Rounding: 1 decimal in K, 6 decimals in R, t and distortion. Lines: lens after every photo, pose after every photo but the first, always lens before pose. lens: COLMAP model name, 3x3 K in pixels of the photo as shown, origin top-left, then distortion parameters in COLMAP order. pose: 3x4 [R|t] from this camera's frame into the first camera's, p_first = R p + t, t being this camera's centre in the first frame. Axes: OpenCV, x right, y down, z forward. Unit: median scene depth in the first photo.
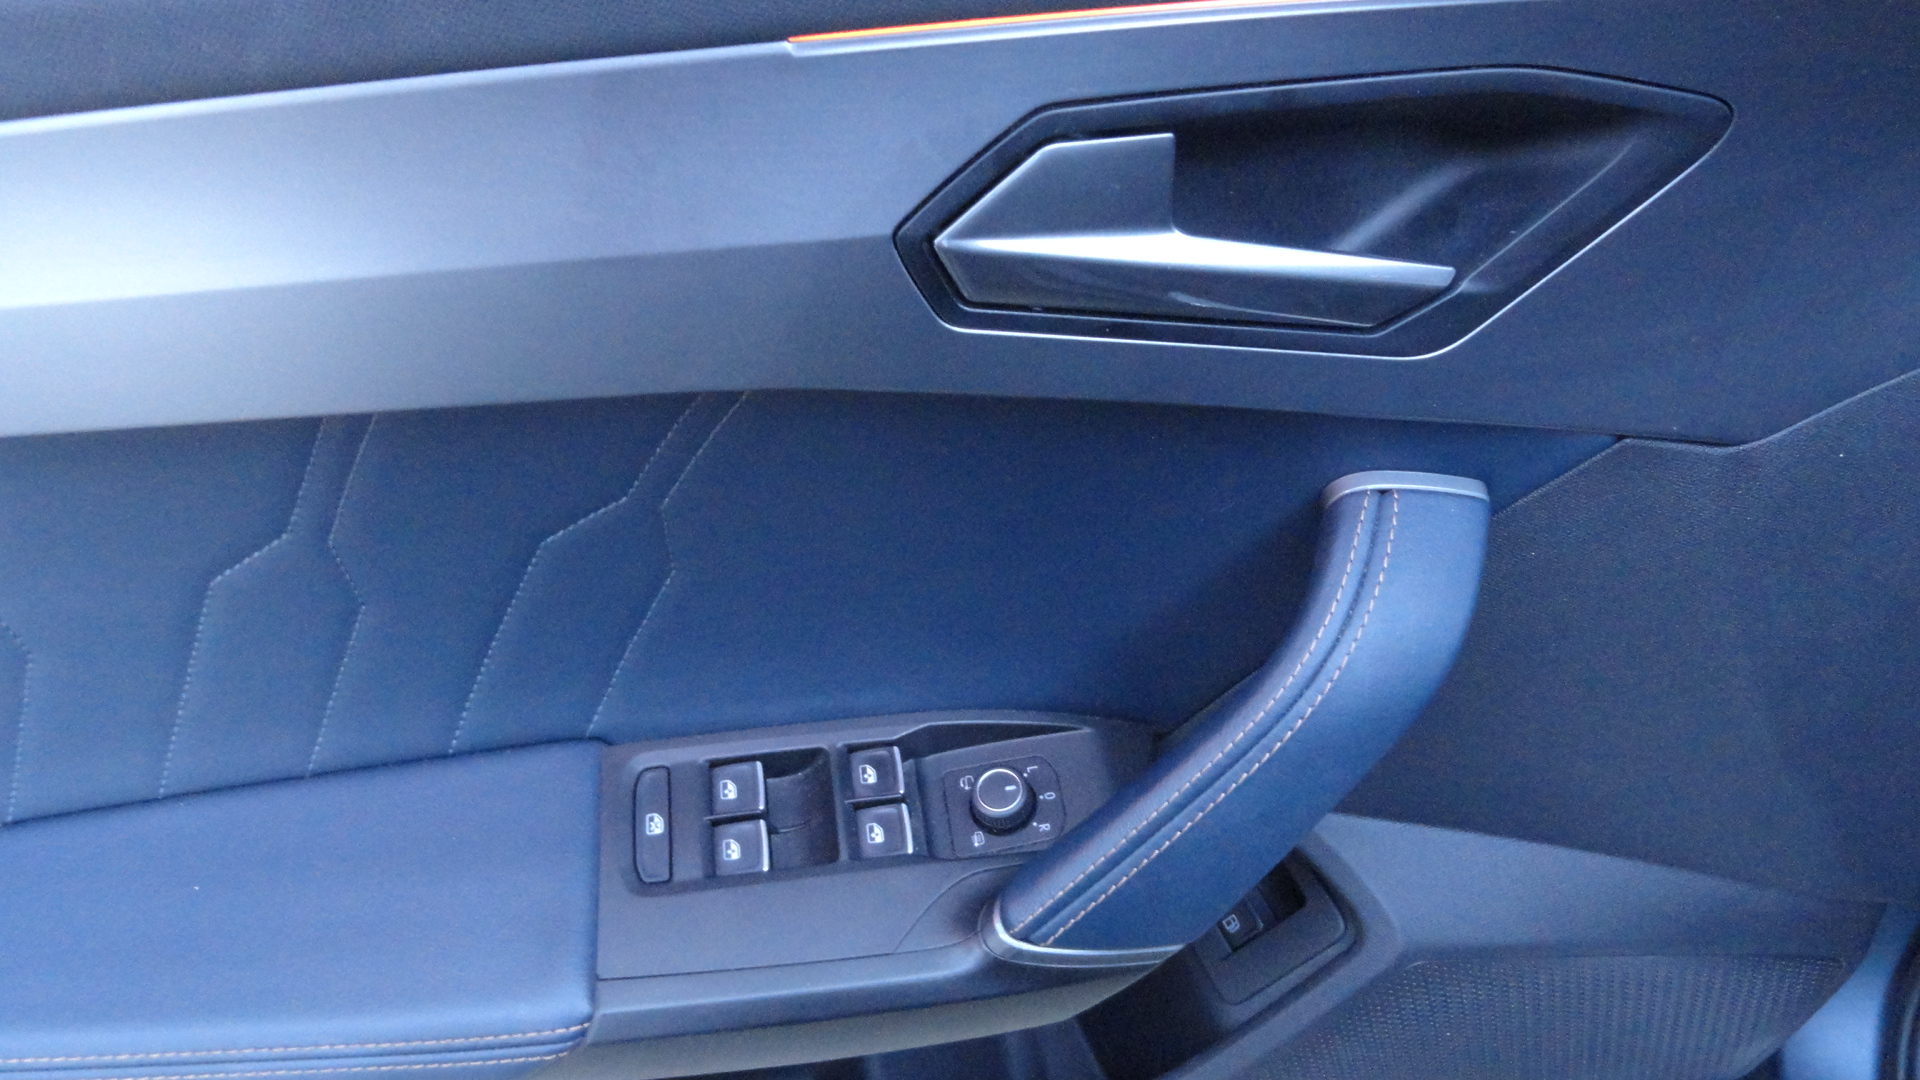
lens RADIAL K [[1339.4, 0, 968.8], [0, 1339.4, 531.6], [0, 0, 1]] dist [-0.004696, 0.001570]
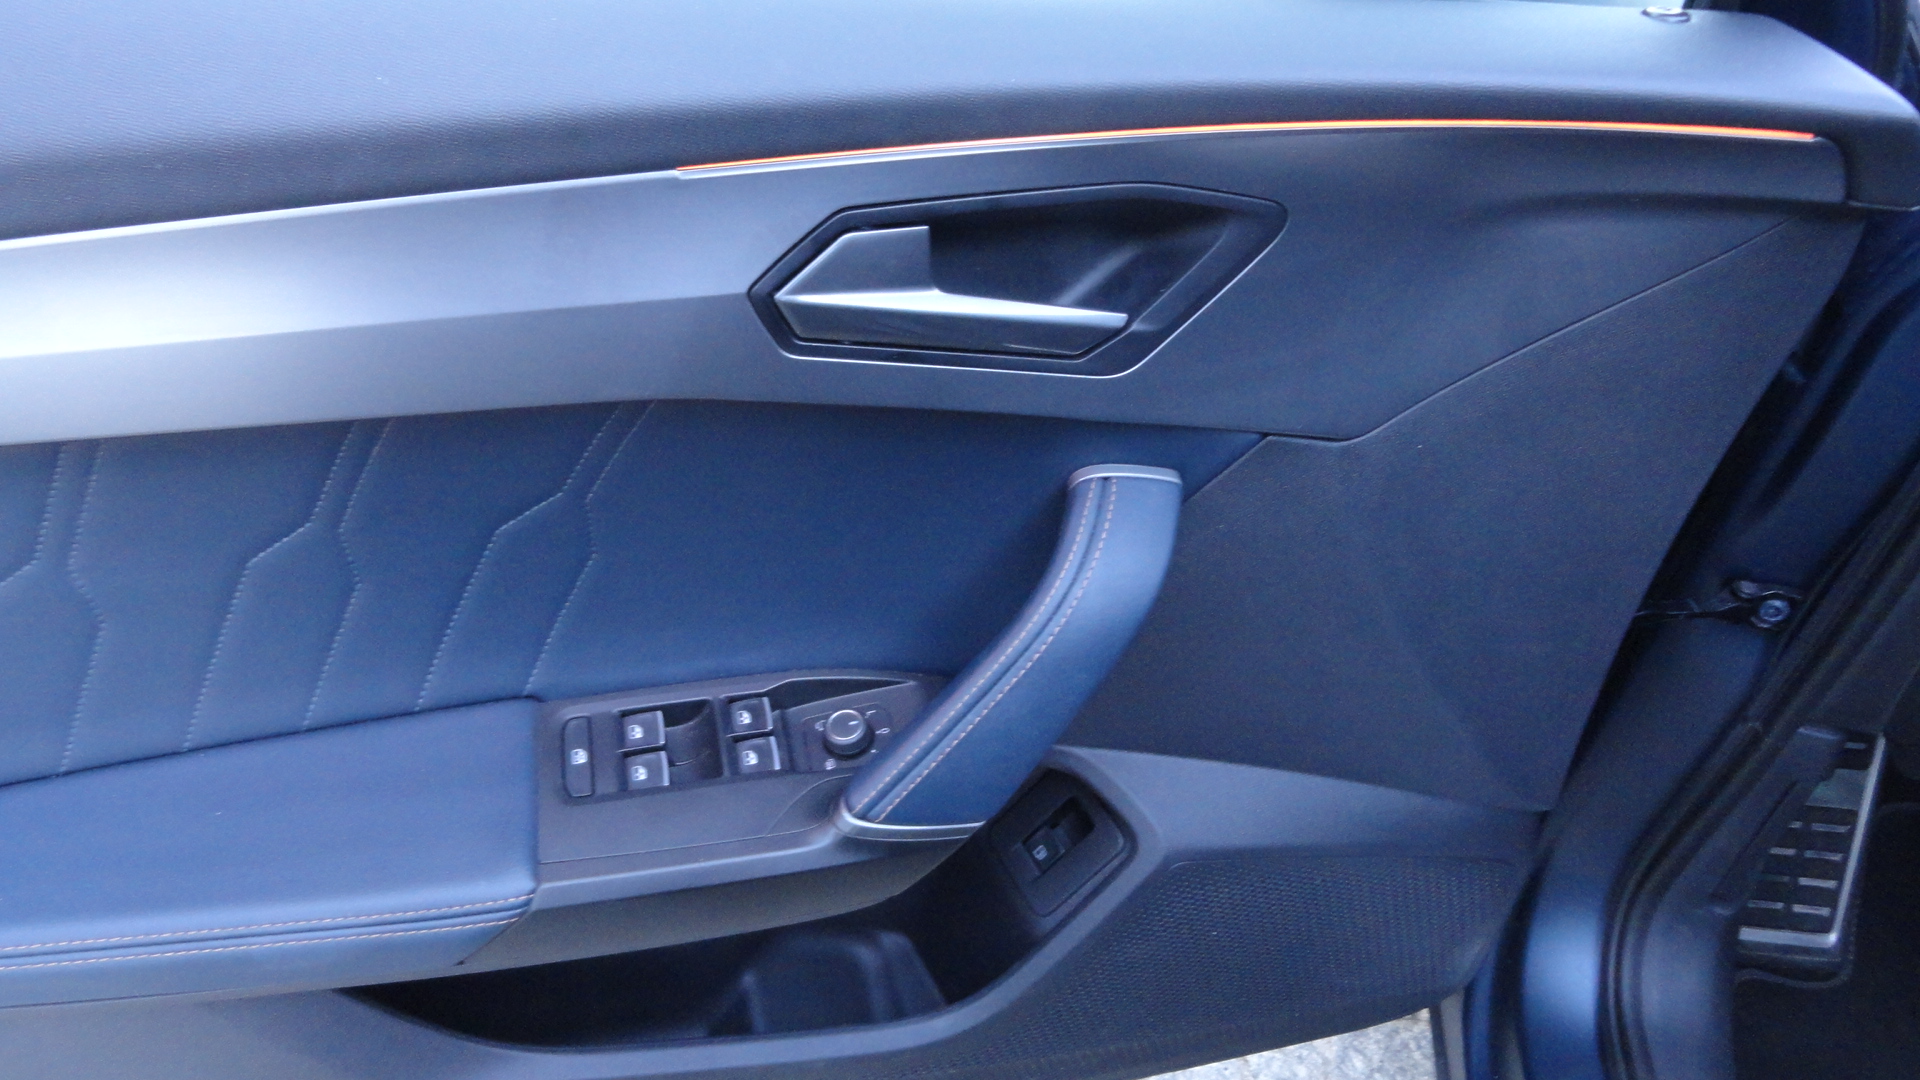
lens RADIAL K [[1339.4, 0, 968.8], [0, 1339.4, 531.6], [0, 0, 1]] dist [-0.004696, 0.001570]
pose [[0.995713, -0.030014, 0.087489, 0.038708], [0.038187, 0.994906, -0.093291, 0.148550], [-0.084243, 0.096232, 0.991787, -0.376341]]
